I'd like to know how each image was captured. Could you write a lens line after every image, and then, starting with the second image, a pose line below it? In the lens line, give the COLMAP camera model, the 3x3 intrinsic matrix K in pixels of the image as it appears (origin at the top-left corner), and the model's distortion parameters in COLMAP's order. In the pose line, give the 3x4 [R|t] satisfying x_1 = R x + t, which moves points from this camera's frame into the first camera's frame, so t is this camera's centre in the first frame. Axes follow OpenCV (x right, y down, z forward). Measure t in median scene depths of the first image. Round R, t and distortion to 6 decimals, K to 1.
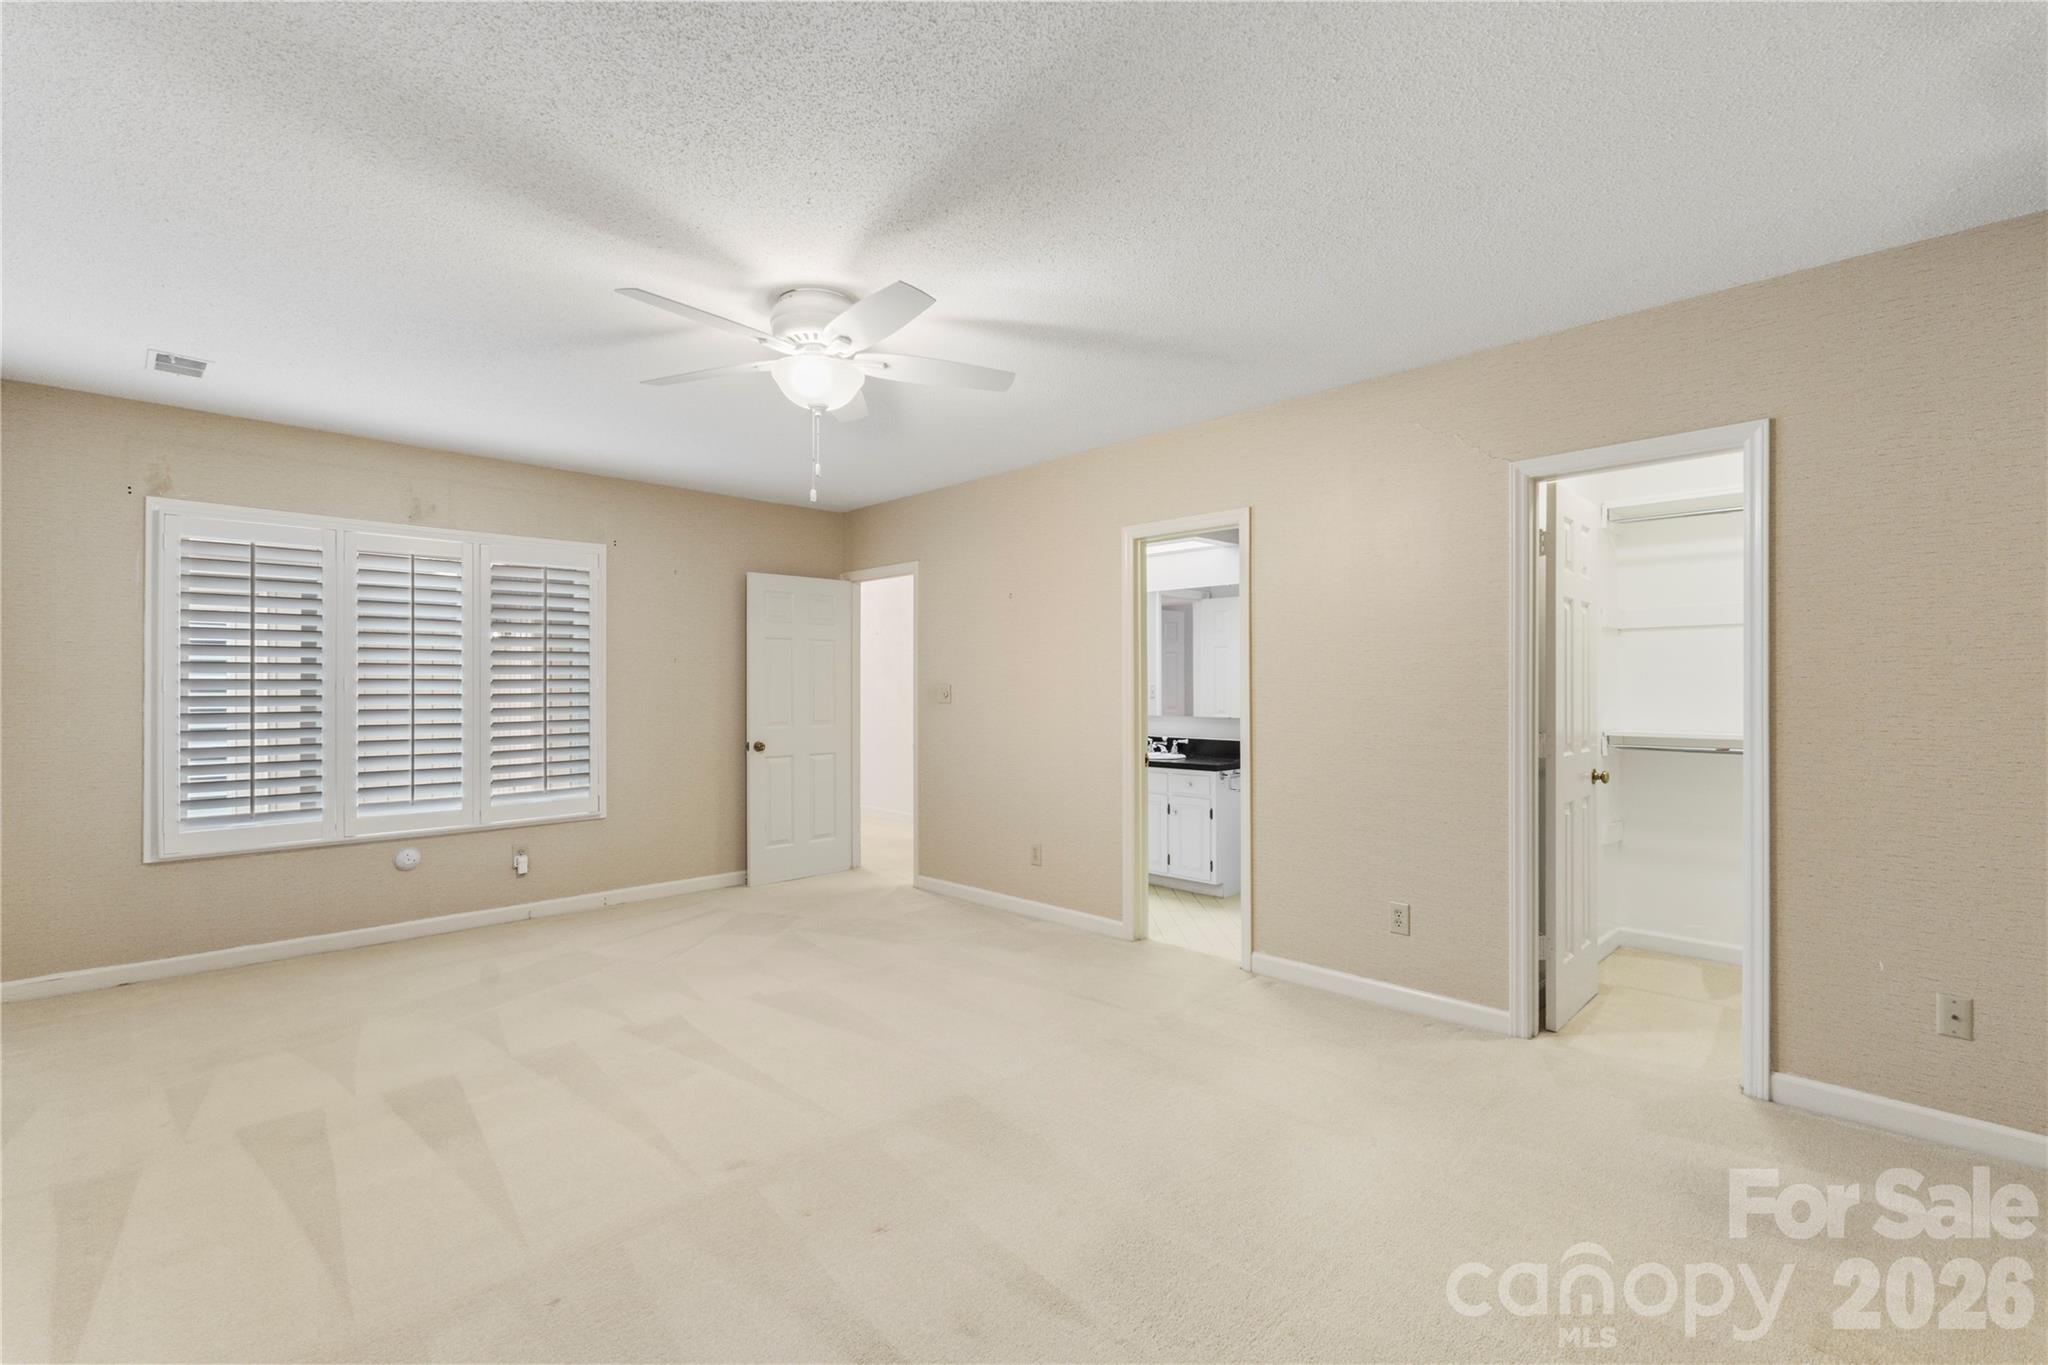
lens RADIAL K [[919.6, 0, 1032.3], [0, 919.6, 686.0], [0, 0, 1]] dist [0.010577, 0.000363]
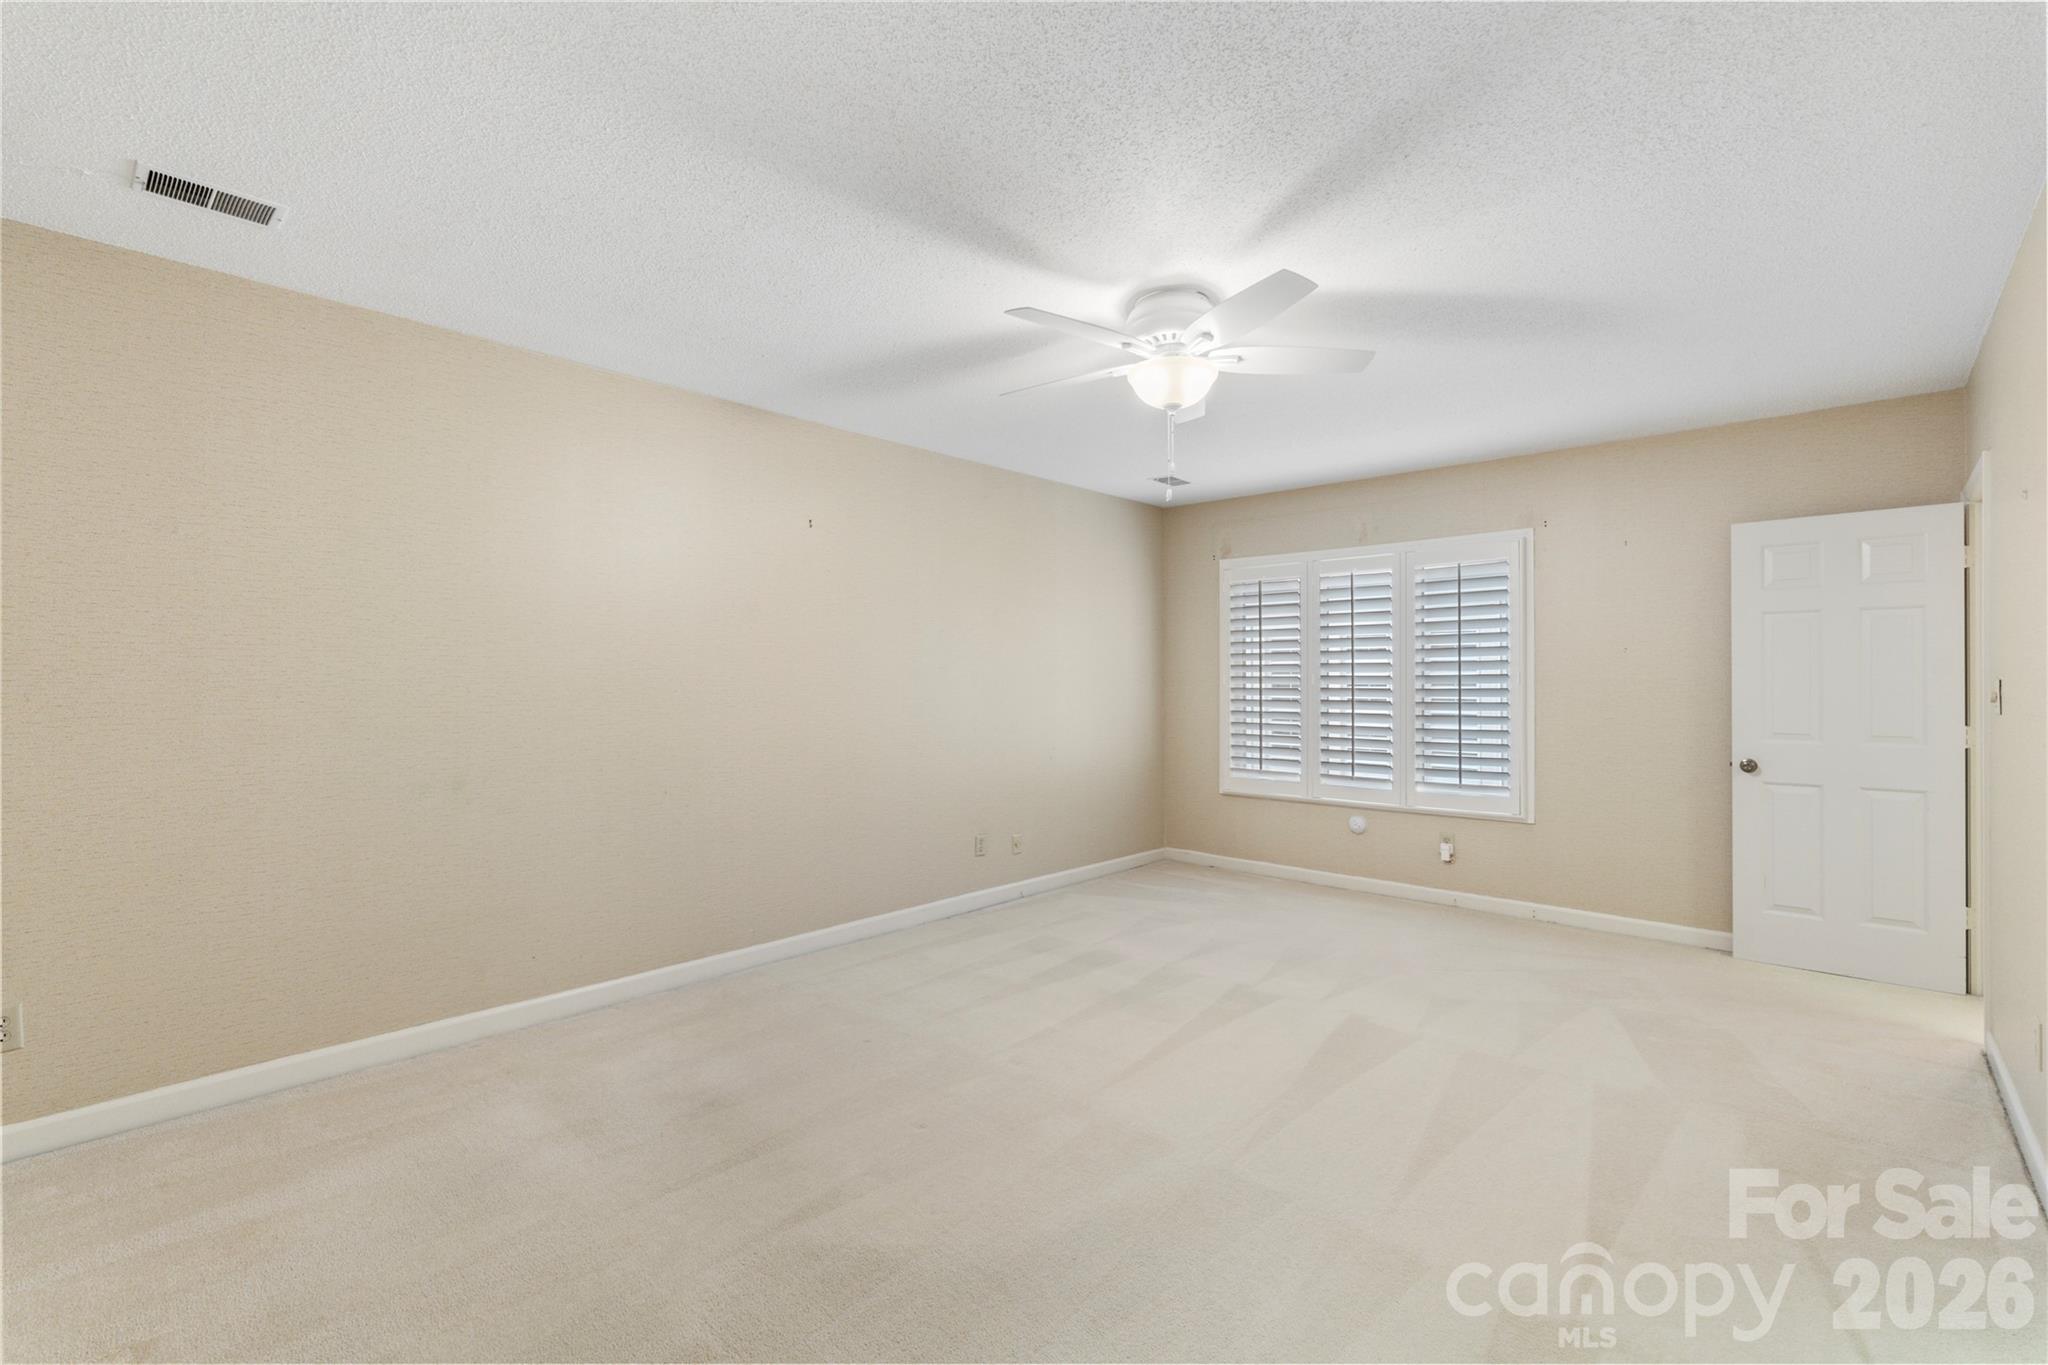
lens RADIAL K [[919.6, 0, 1032.0], [0, 919.6, 678.8], [0, 0, 1]] dist [0.010577, 0.000363]
pose [[0.048646, -0.001082, -0.998815, 0.451776], [-0.000549, 0.999999, -0.001110, -0.000907], [0.998816, 0.000602, 0.048646, 0.466875]]
